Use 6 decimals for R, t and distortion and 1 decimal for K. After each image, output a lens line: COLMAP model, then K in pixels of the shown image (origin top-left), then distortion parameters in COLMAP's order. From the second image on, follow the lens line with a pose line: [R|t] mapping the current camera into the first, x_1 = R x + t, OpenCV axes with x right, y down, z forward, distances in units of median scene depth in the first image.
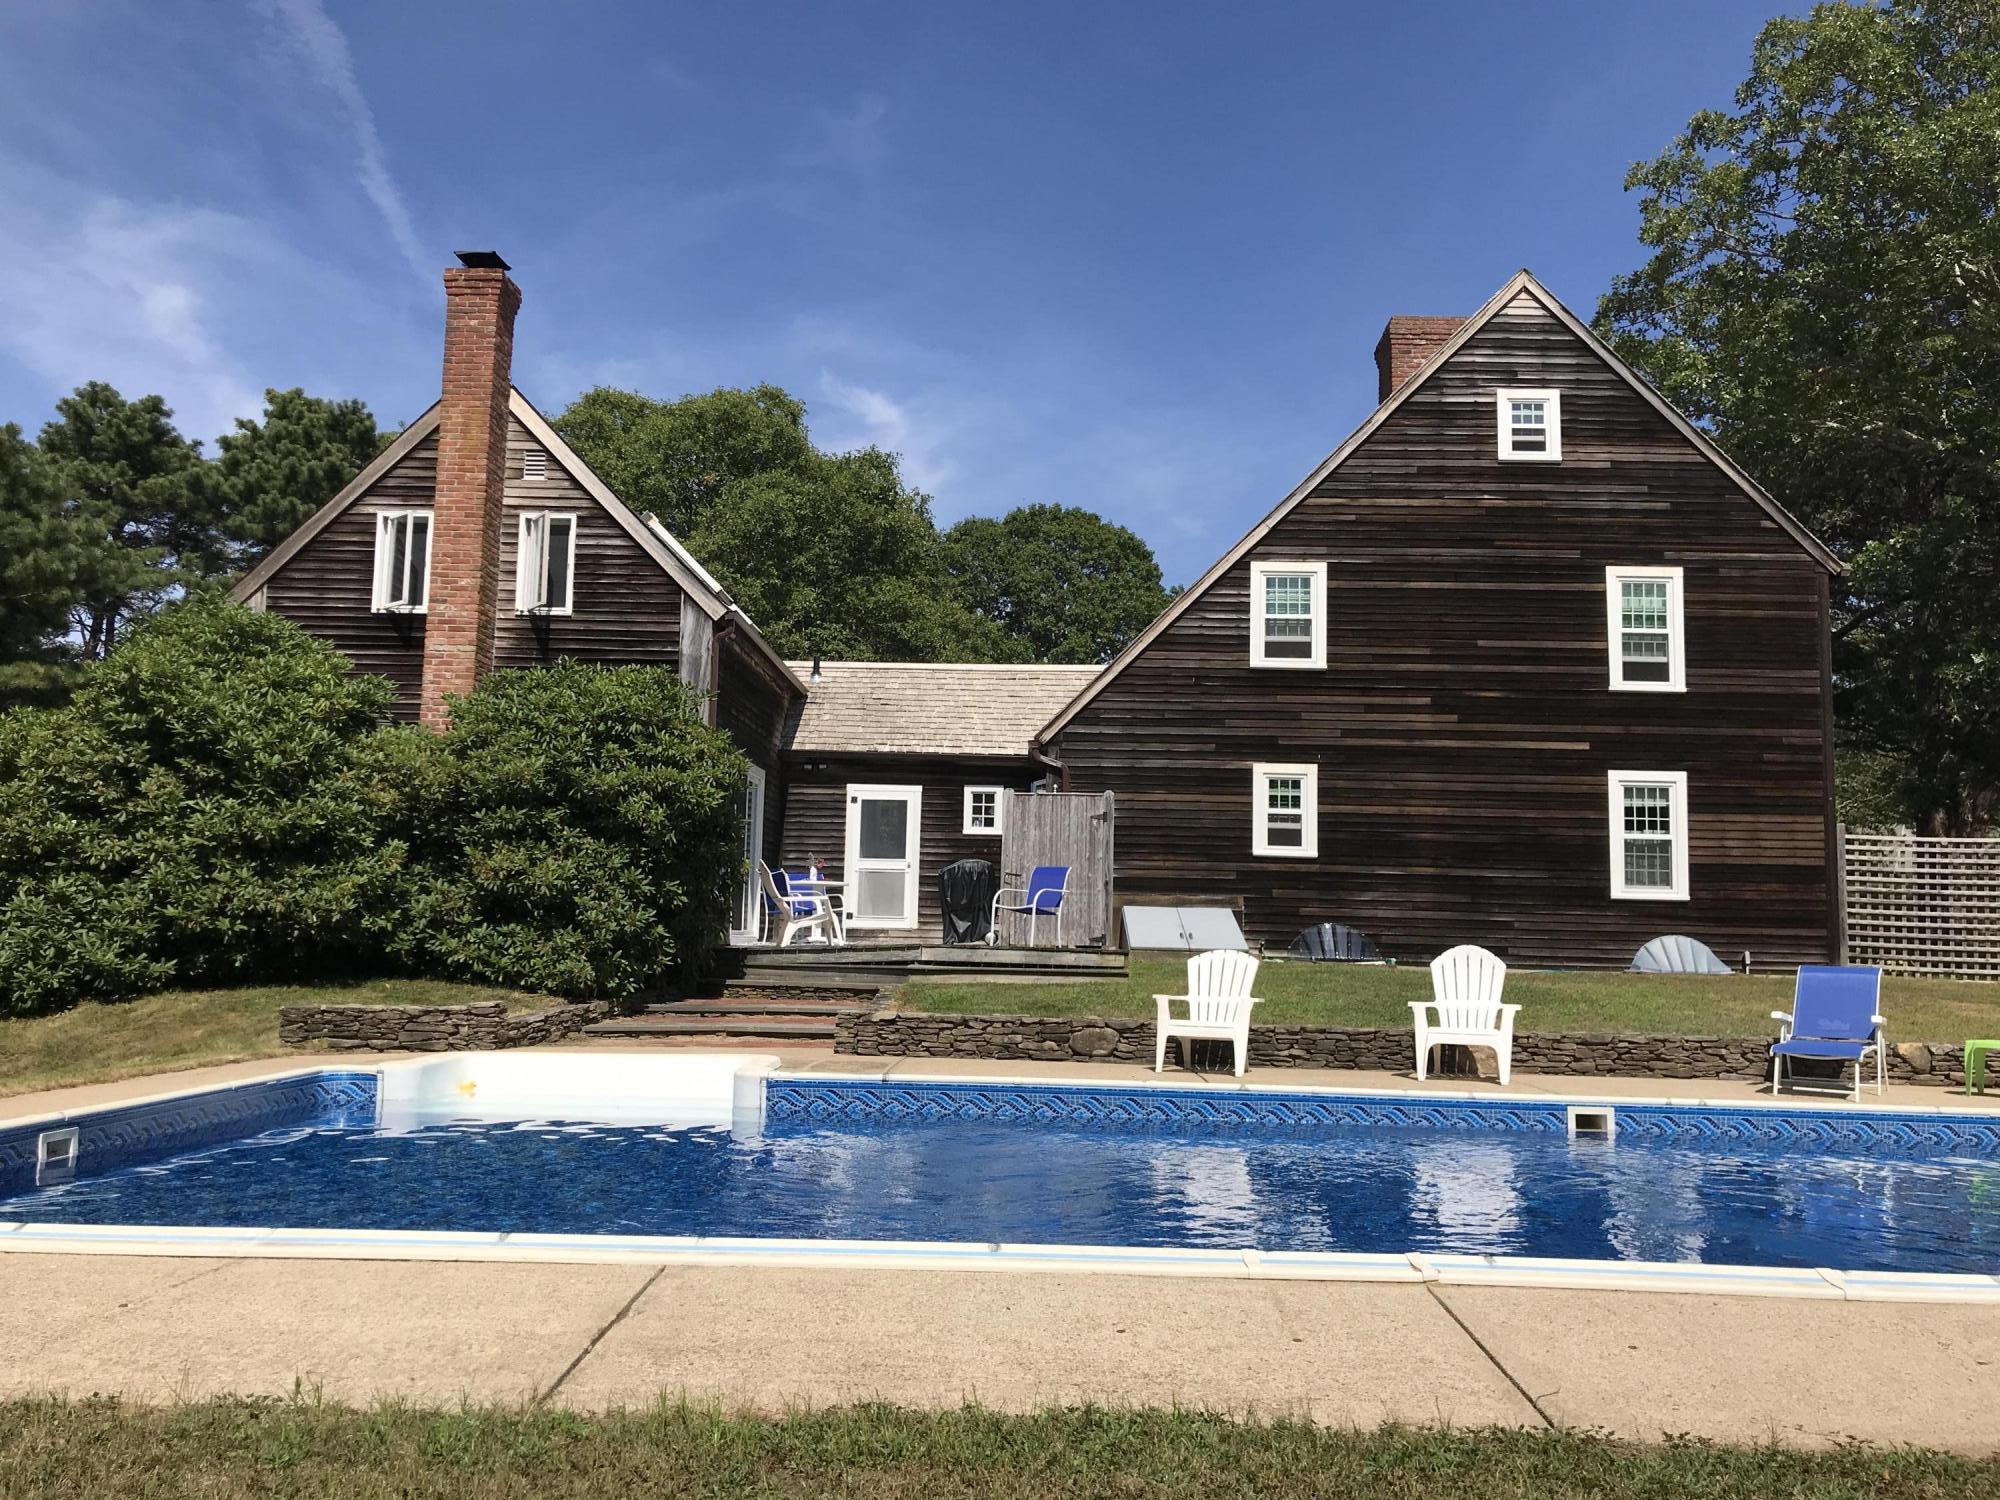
lens RADIAL K [[1606.6, 0, 1002.6], [0, 1606.6, 739.7], [0, 0, 1]] dist [0.083302, -0.135854]
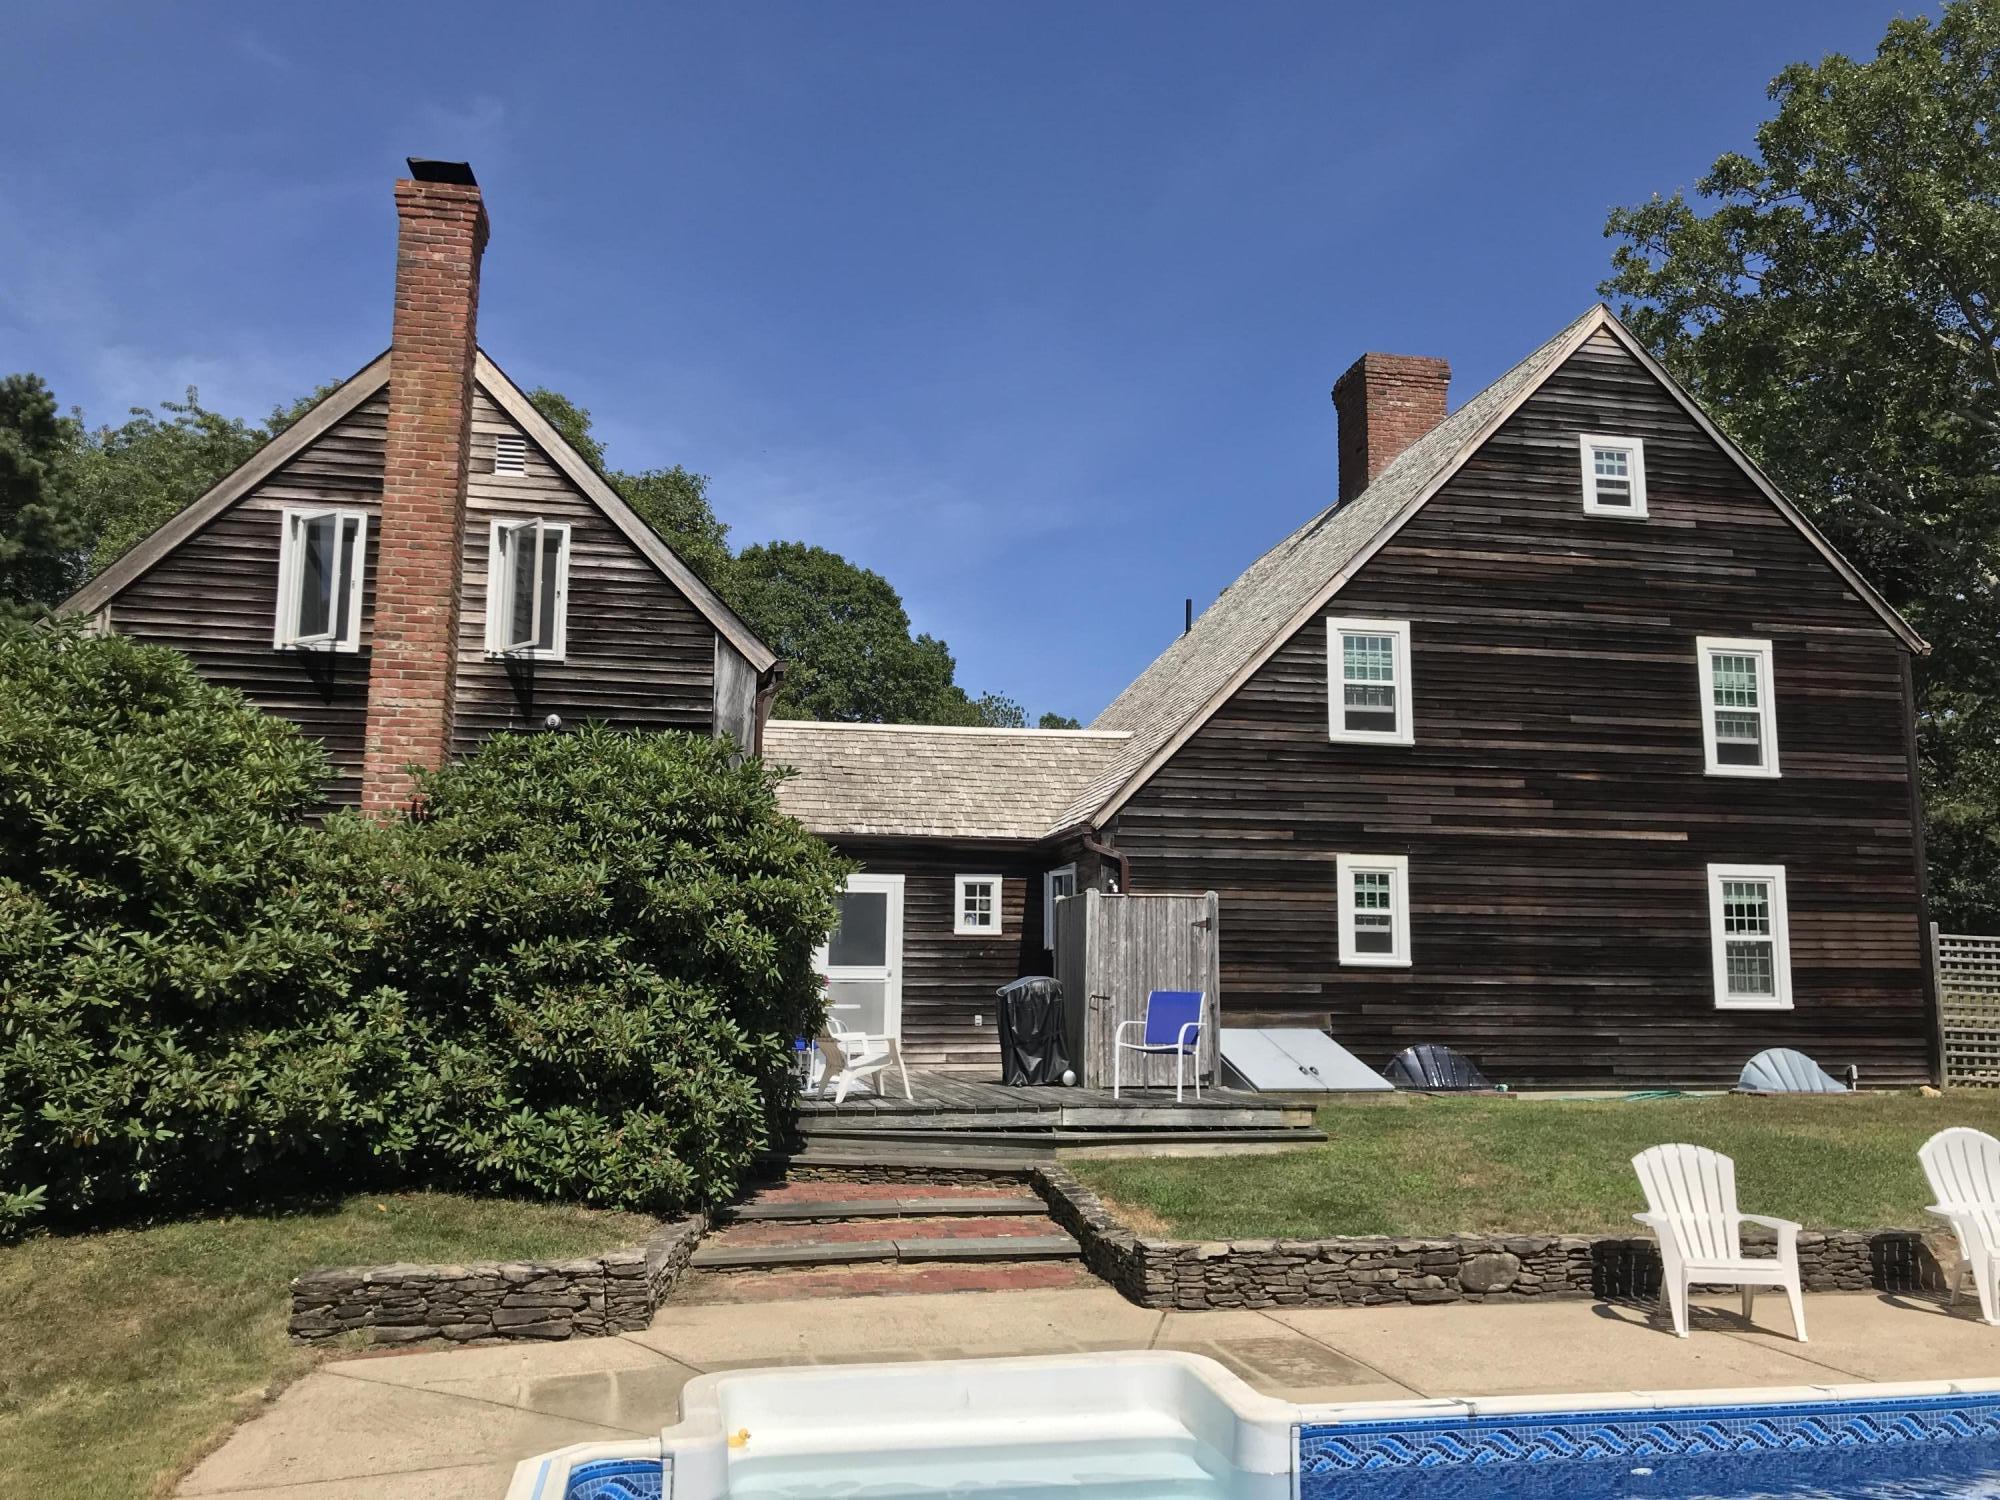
lens RADIAL K [[1618.7, 0, 1000.3], [0, 1618.7, 744.6], [0, 0, 1]] dist [0.034908, -0.010343]
pose [[0.975689, 0.017162, 0.218486, -0.231384], [-0.011685, 0.999585, -0.026337, -0.021121], [-0.218847, 0.023143, 0.975485, 0.231354]]
